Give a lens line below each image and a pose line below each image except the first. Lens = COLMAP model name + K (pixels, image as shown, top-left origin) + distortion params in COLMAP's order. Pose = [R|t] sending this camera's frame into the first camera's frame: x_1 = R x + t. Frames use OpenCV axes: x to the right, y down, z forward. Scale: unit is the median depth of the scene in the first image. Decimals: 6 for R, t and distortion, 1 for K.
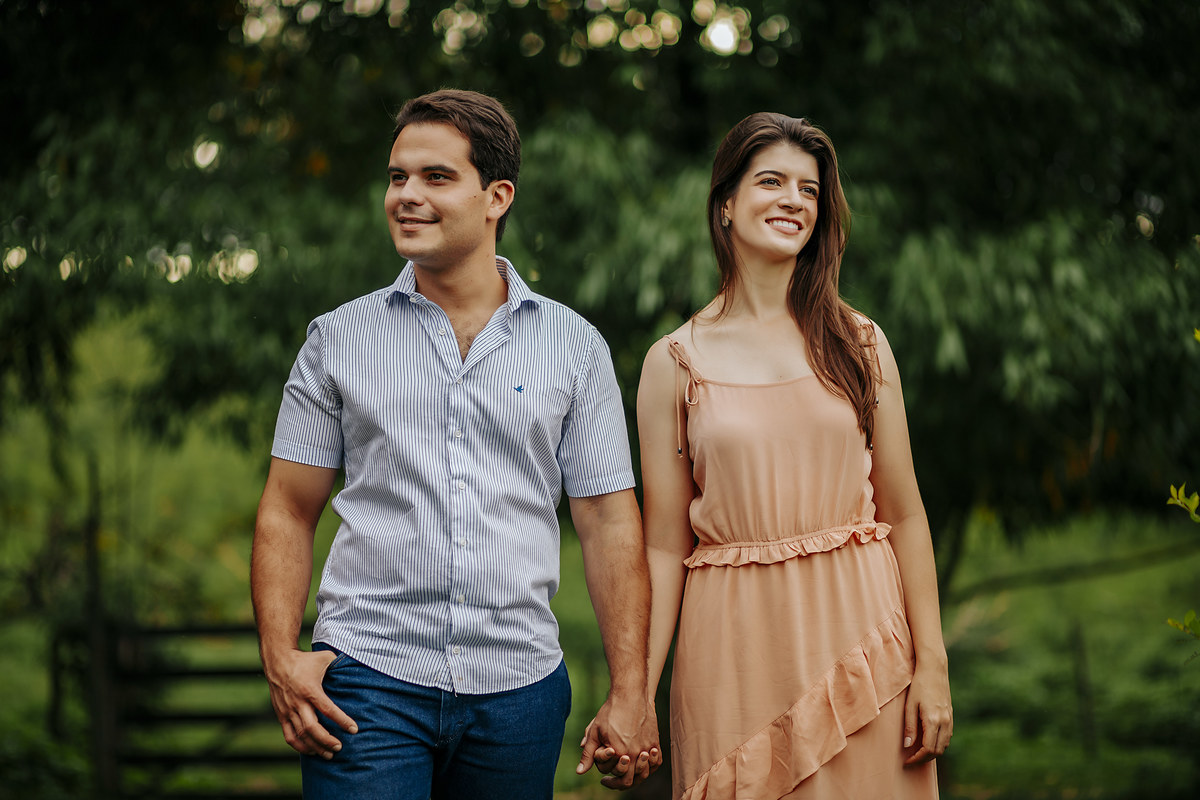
lens RADIAL K [[2953.3, 0, 600.0], [0, 2953.3, 400.0], [0, 0, 1]] dist [-0.041392, -0.563224]
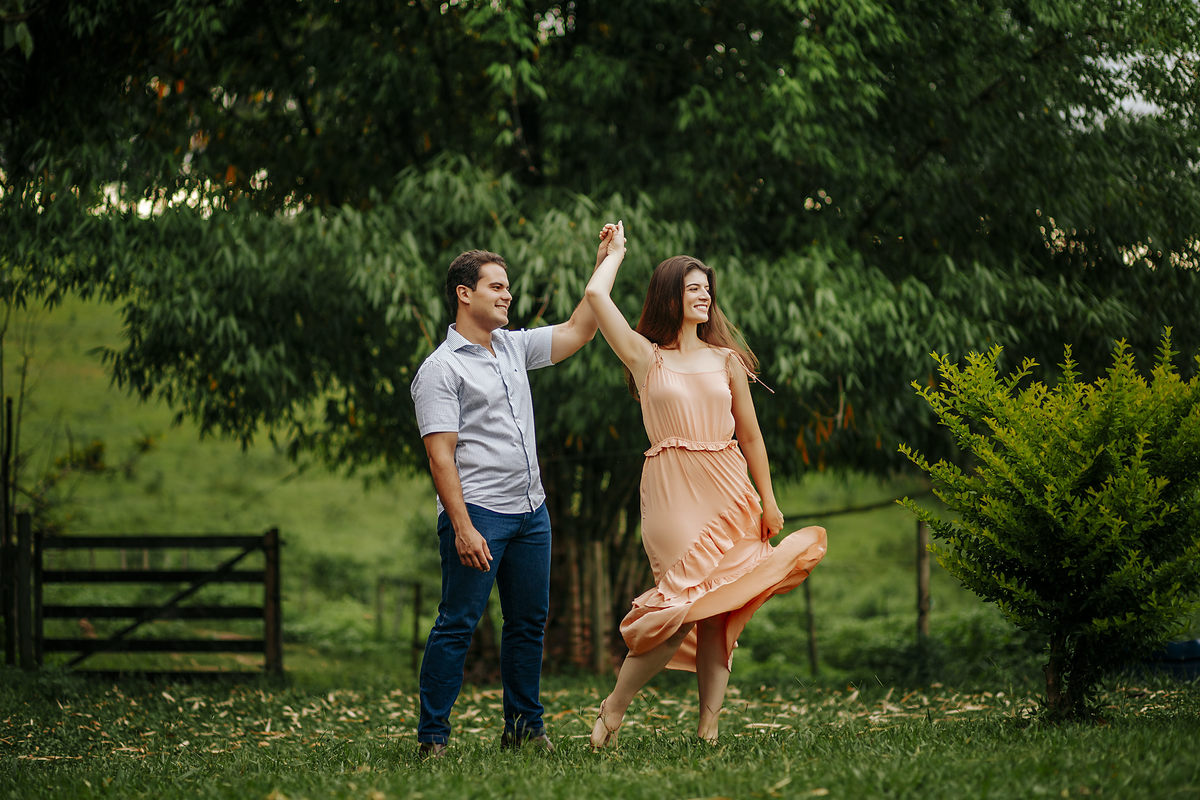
lens RADIAL K [[2953.3, 0, 600.0], [0, 2953.3, 400.0], [0, 0, 1]] dist [-0.041392, -0.563224]
pose [[0.995135, 0.025862, 0.095069, -0.078889], [-0.027598, 0.999475, 0.016986, -0.013339], [-0.094580, -0.019527, 0.995326, -0.386201]]
